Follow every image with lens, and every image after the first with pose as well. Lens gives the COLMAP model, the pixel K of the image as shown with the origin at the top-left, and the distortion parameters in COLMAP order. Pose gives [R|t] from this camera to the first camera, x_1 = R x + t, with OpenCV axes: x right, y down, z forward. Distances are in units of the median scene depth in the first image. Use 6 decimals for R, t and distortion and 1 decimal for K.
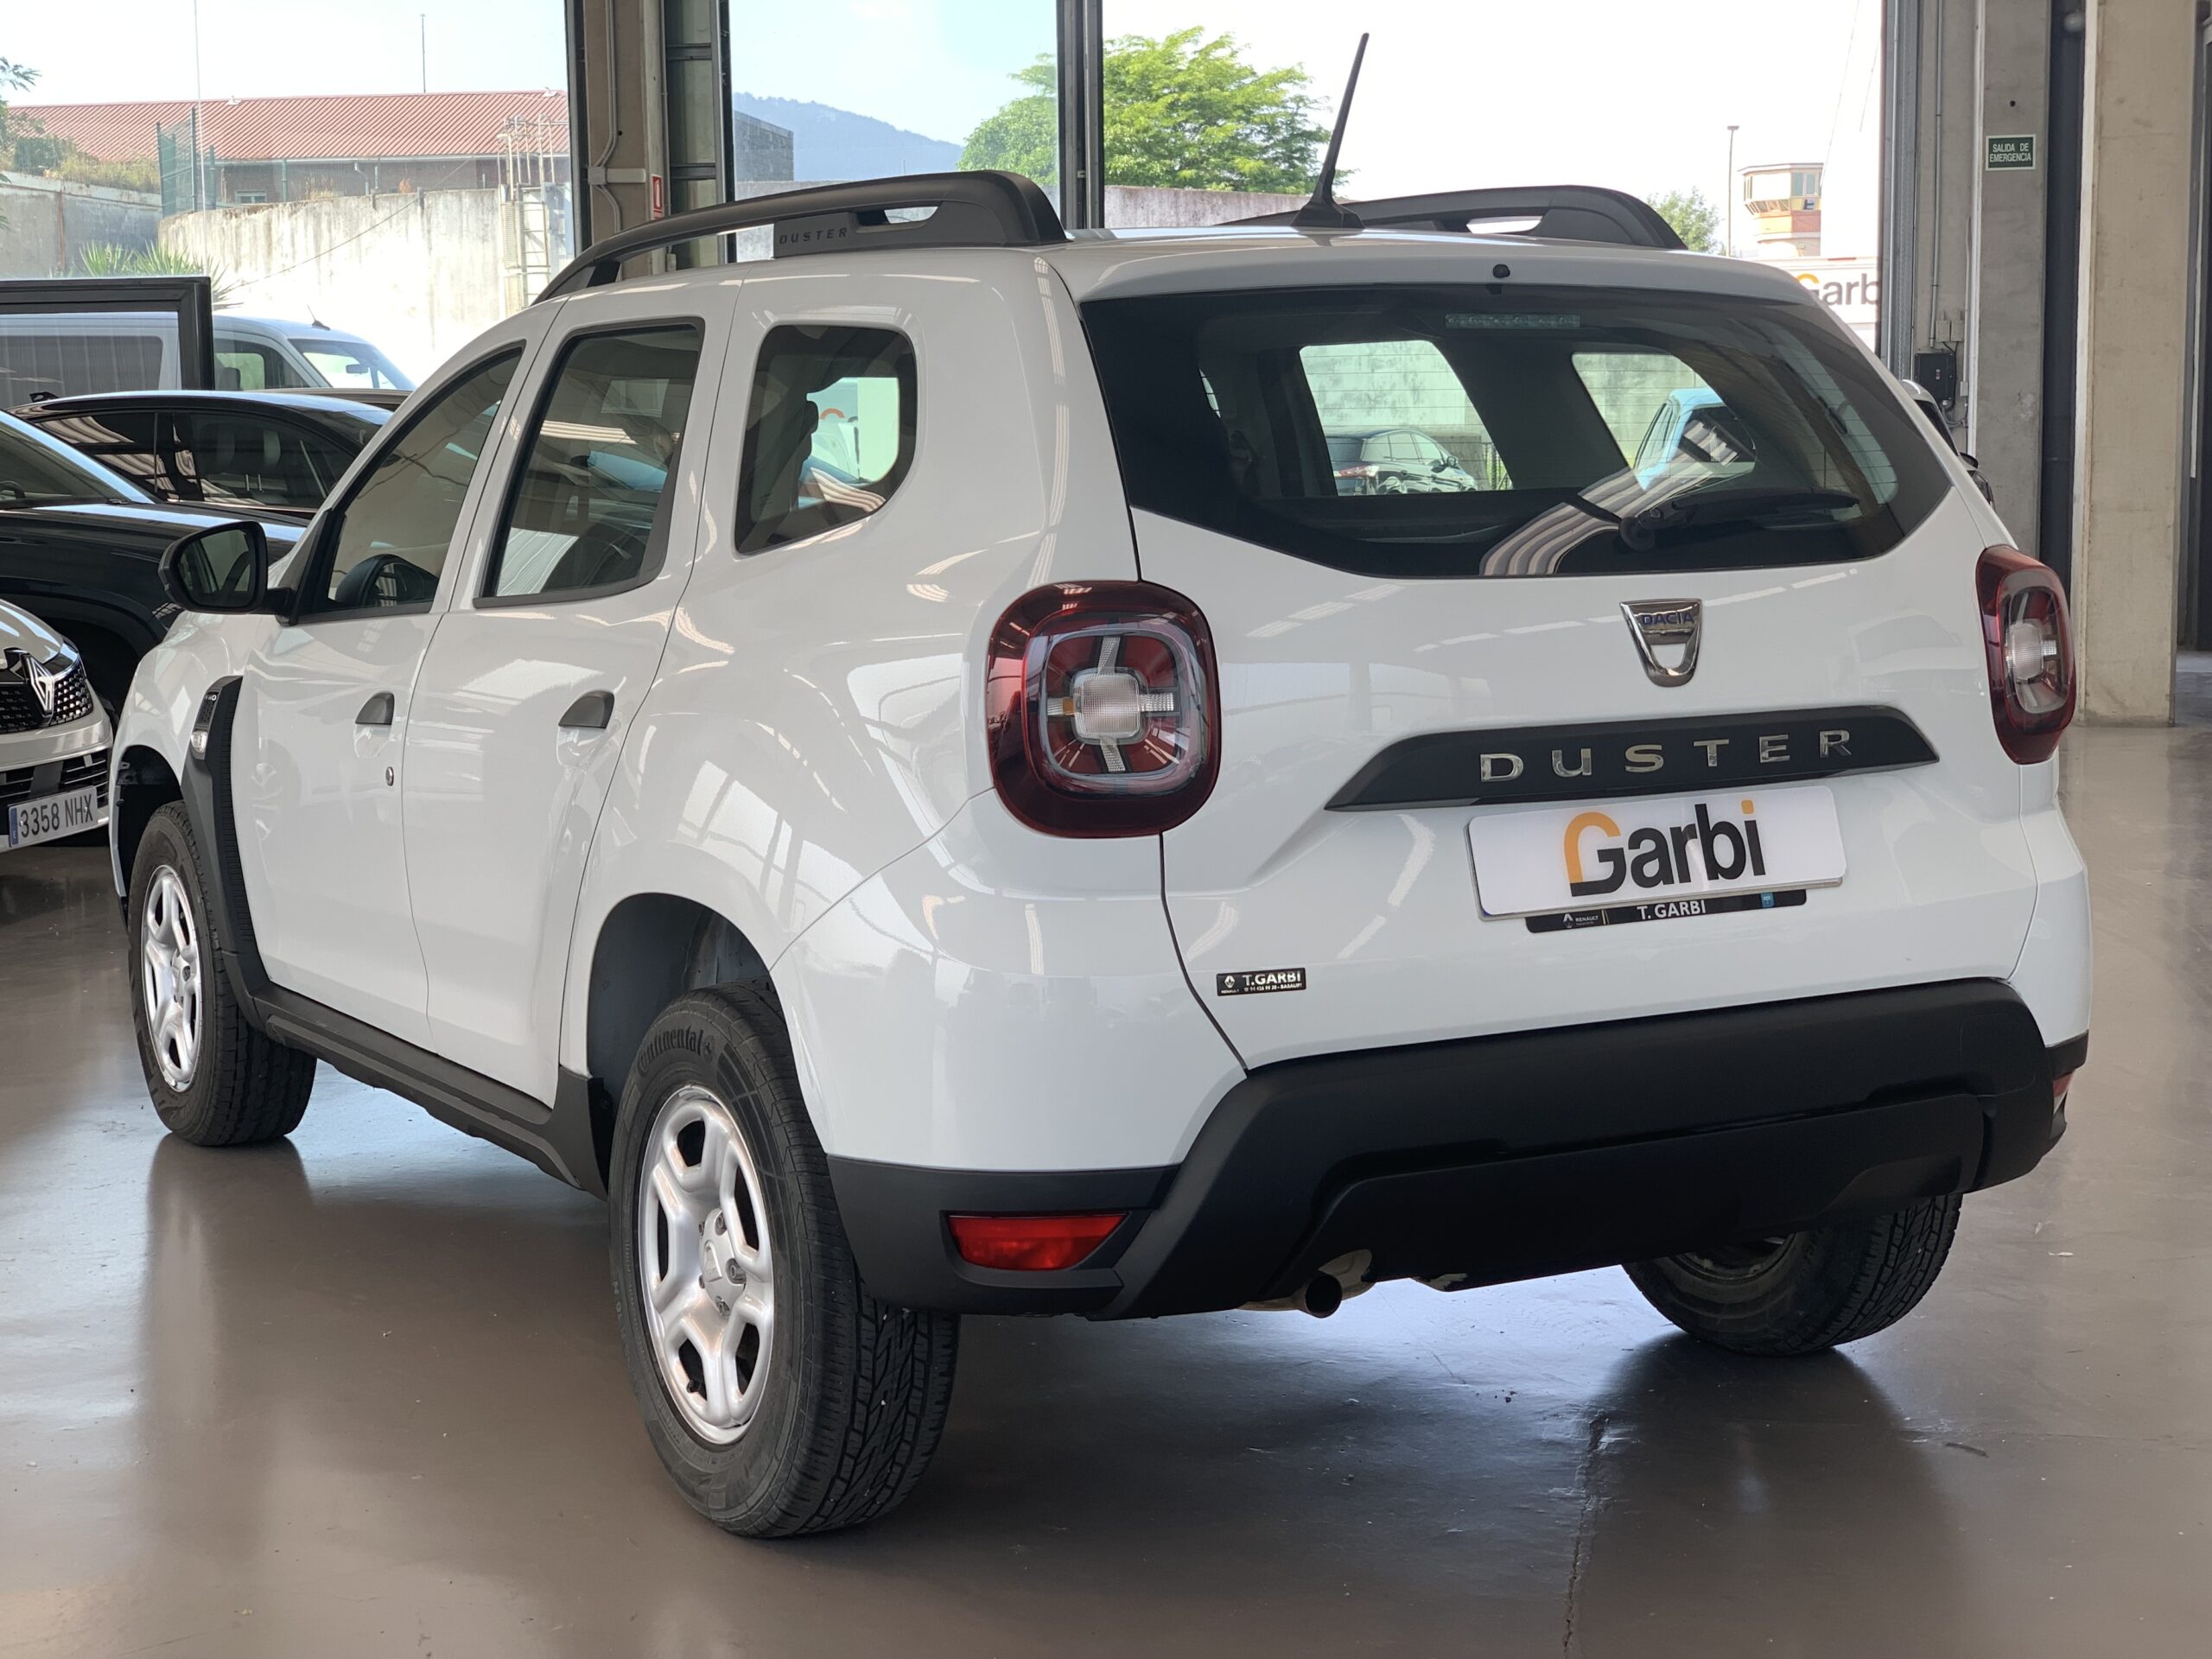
lens RADIAL K [[3360.8, 0, 1110.4], [0, 3360.8, 839.7], [0, 0, 1]] dist [0.040071, 0.000000]
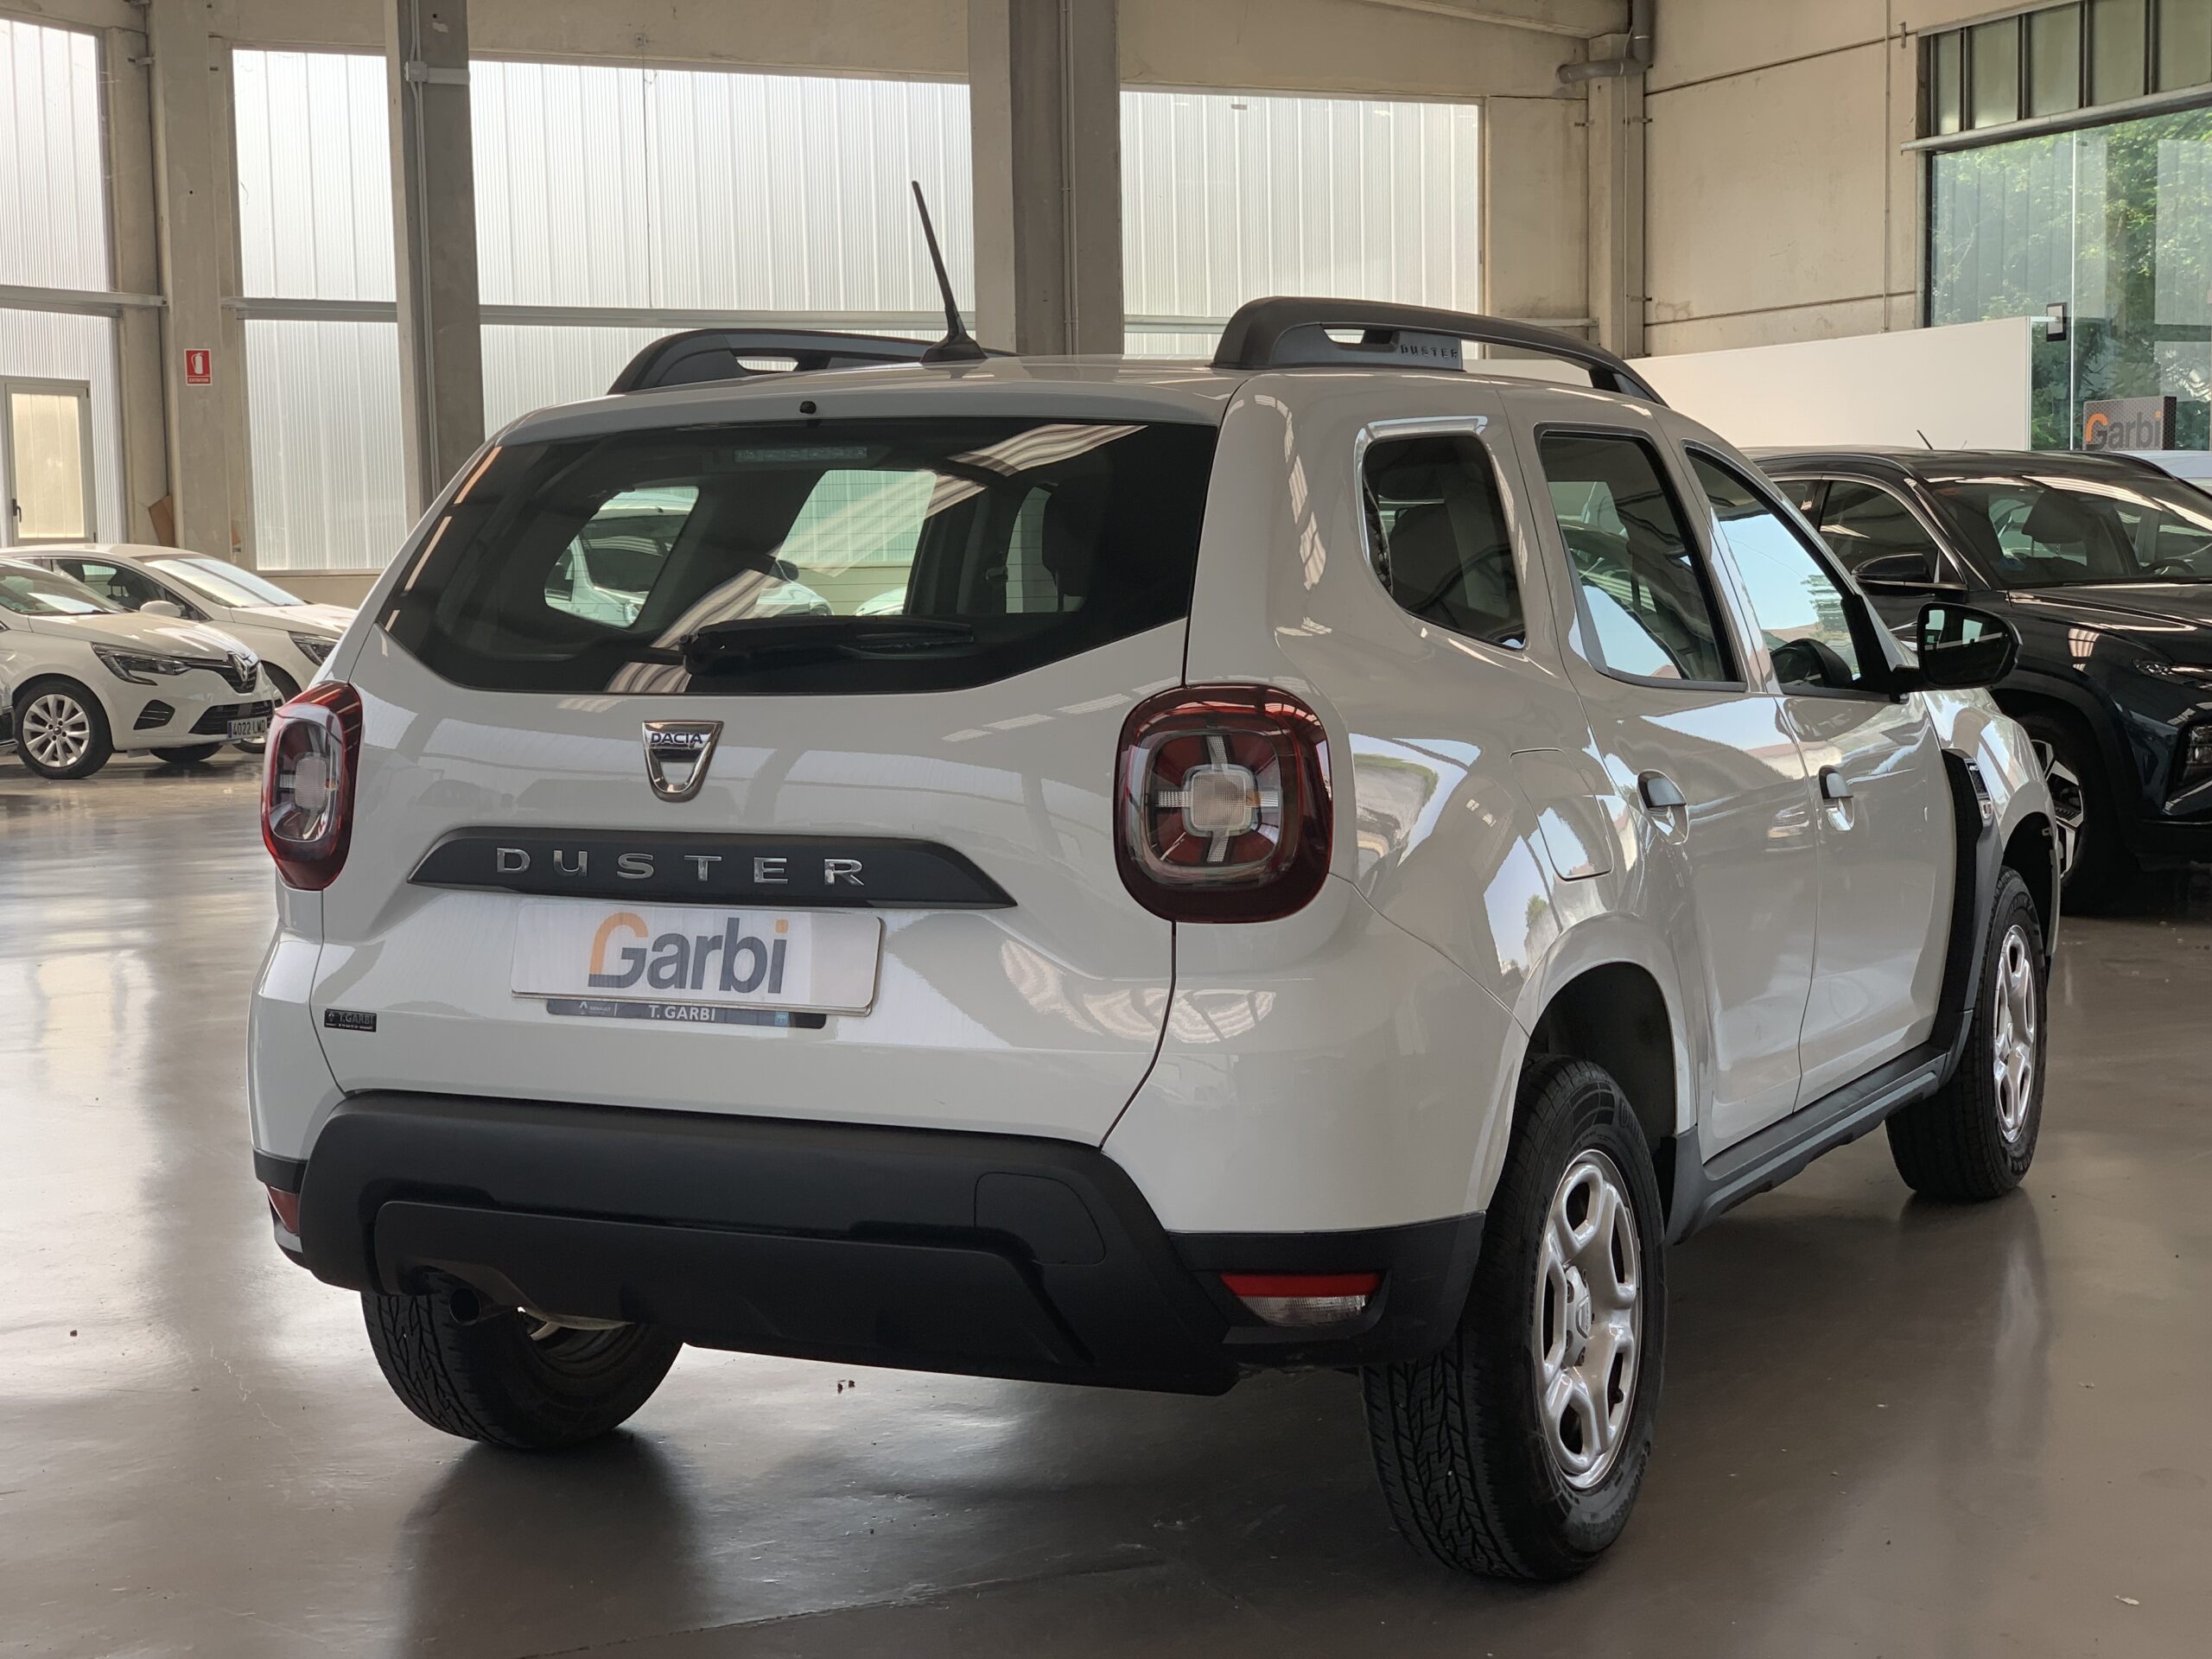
lens RADIAL K [[3360.8, 0, 1101.9], [0, 3360.8, 842.8], [0, 0, 1]] dist [0.040071, 0.000000]
pose [[0.557489, 0.077545, -0.826555, 1.104175], [-0.089081, 0.995467, 0.033310, -0.078979], [0.825391, 0.055060, 0.561869, 0.507775]]
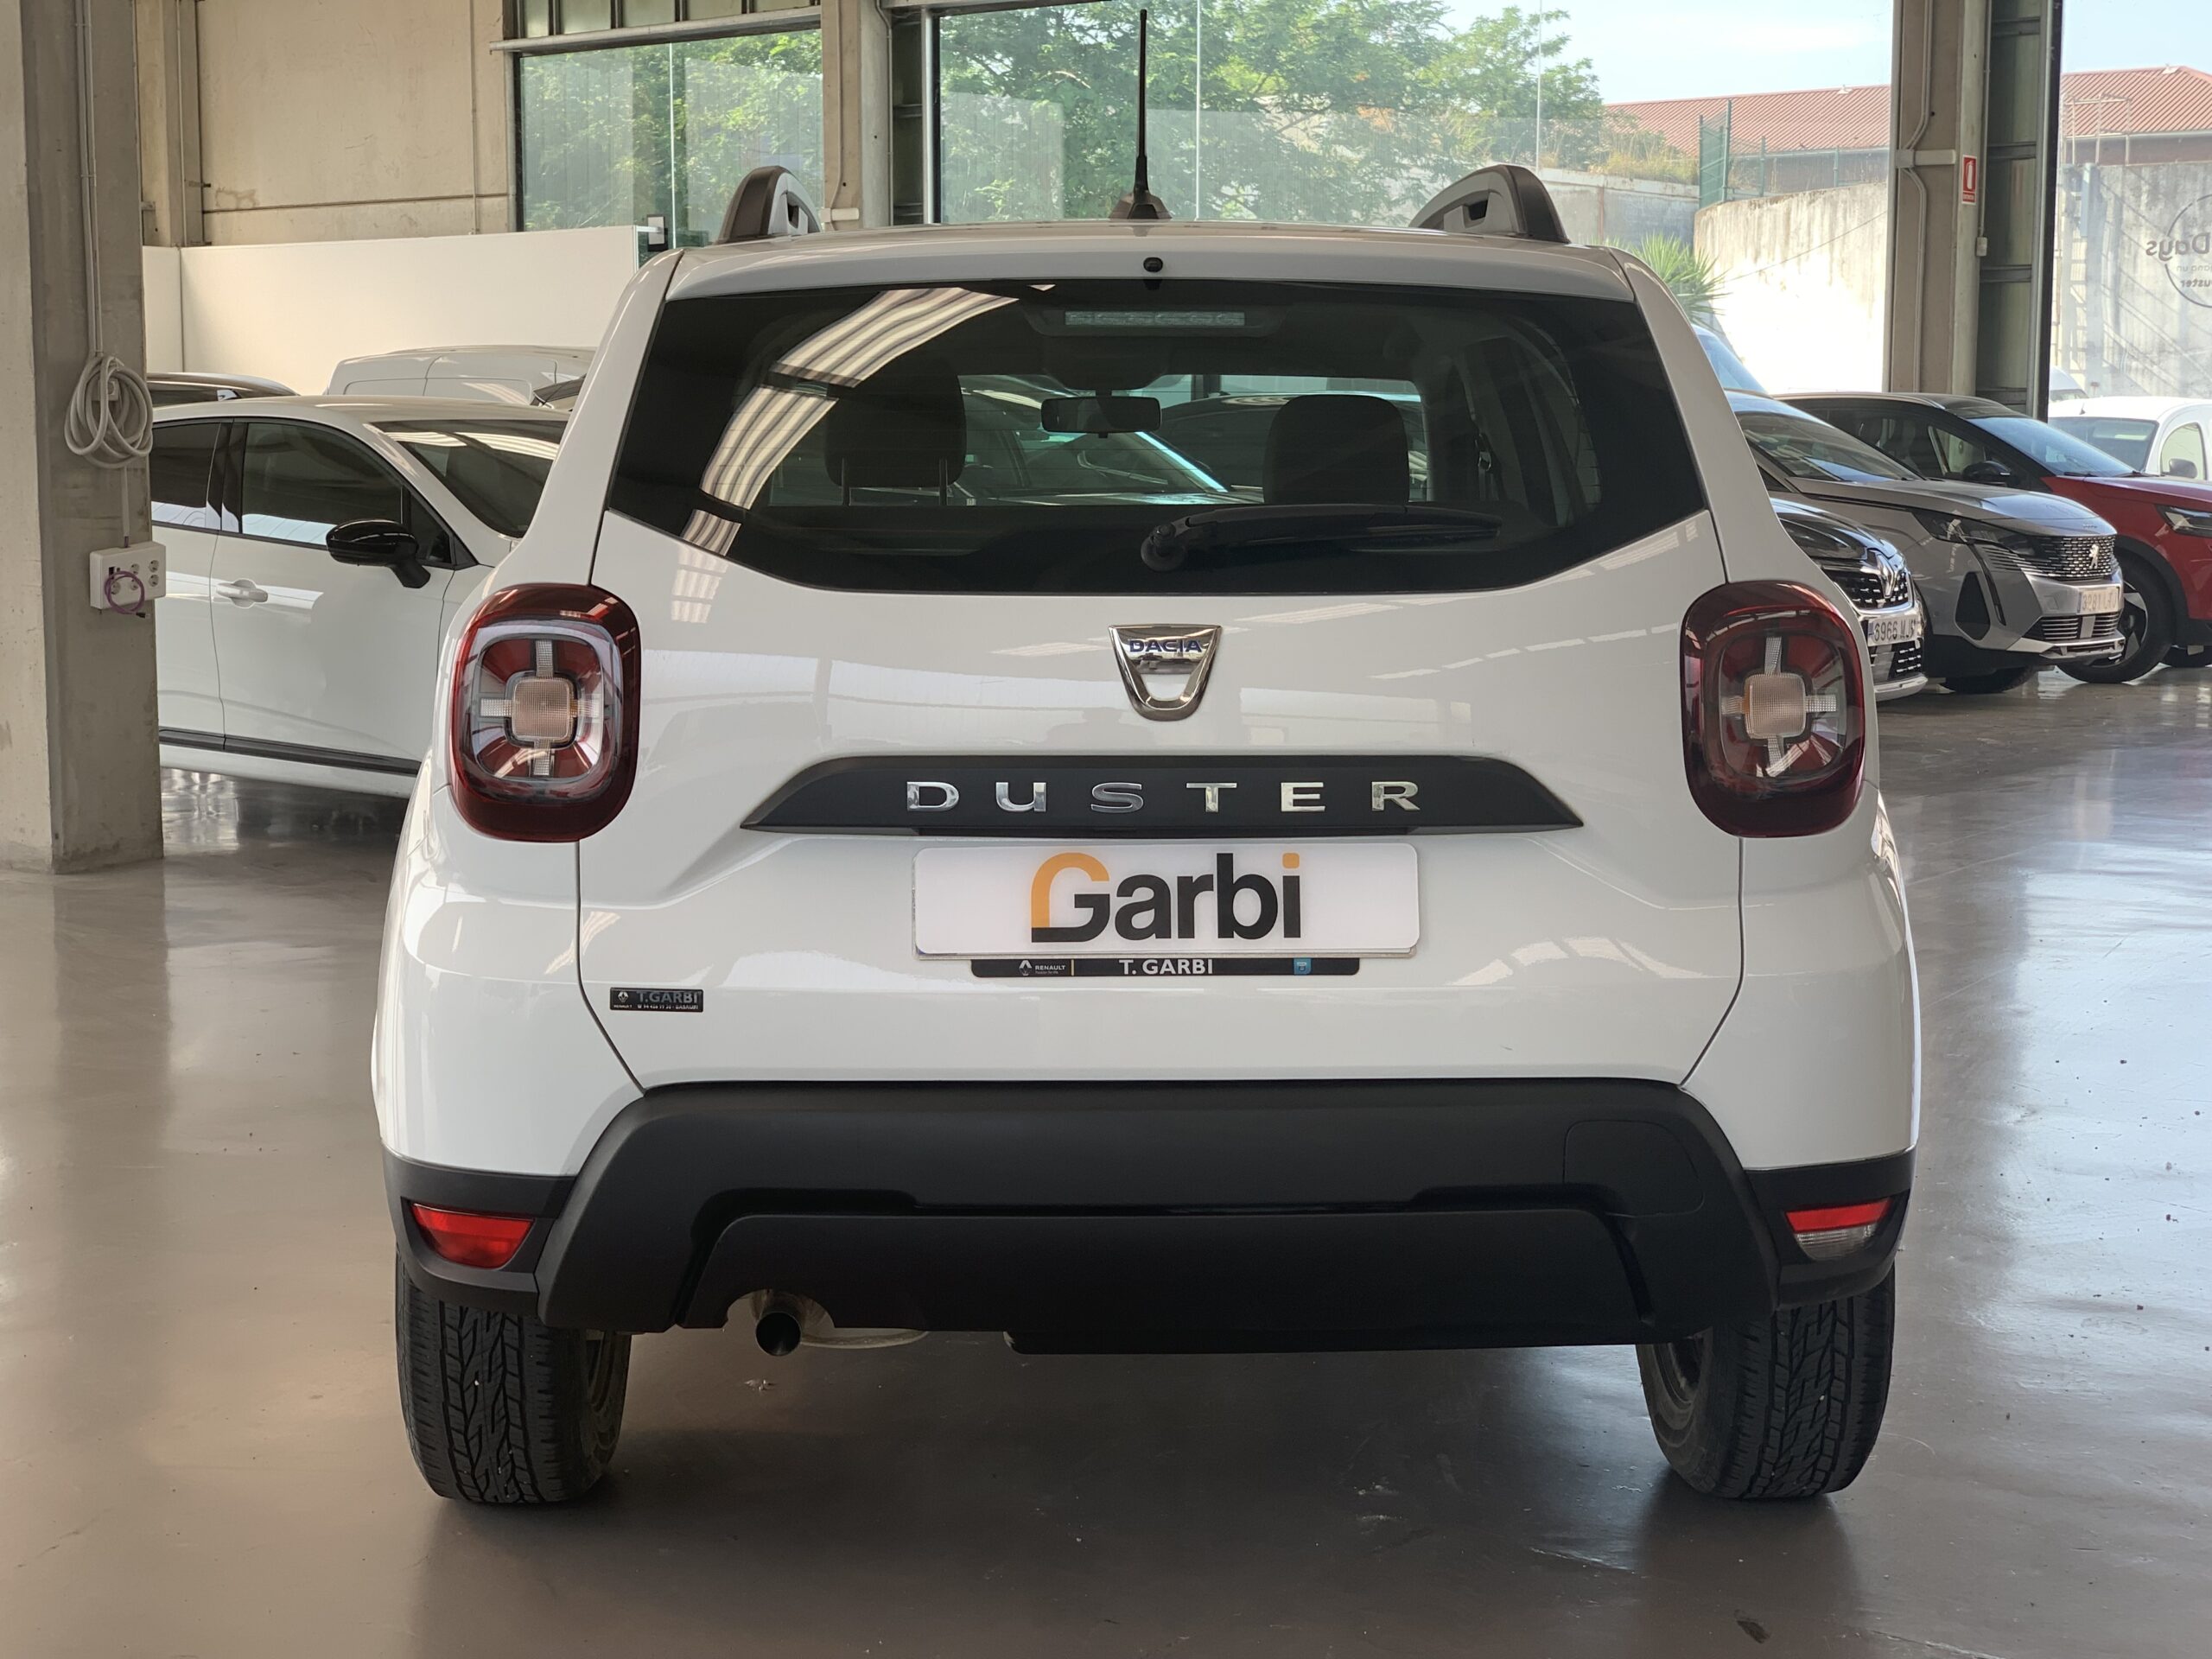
lens RADIAL K [[3360.8, 0, 1094.8], [0, 3360.8, 828.1], [0, 0, 1]] dist [0.040071, 0.000000]
pose [[0.883011, 0.068762, -0.464288, 0.565110], [-0.068575, 0.997496, 0.017311, -0.030712], [0.464316, 0.016553, 0.885515, 0.184775]]
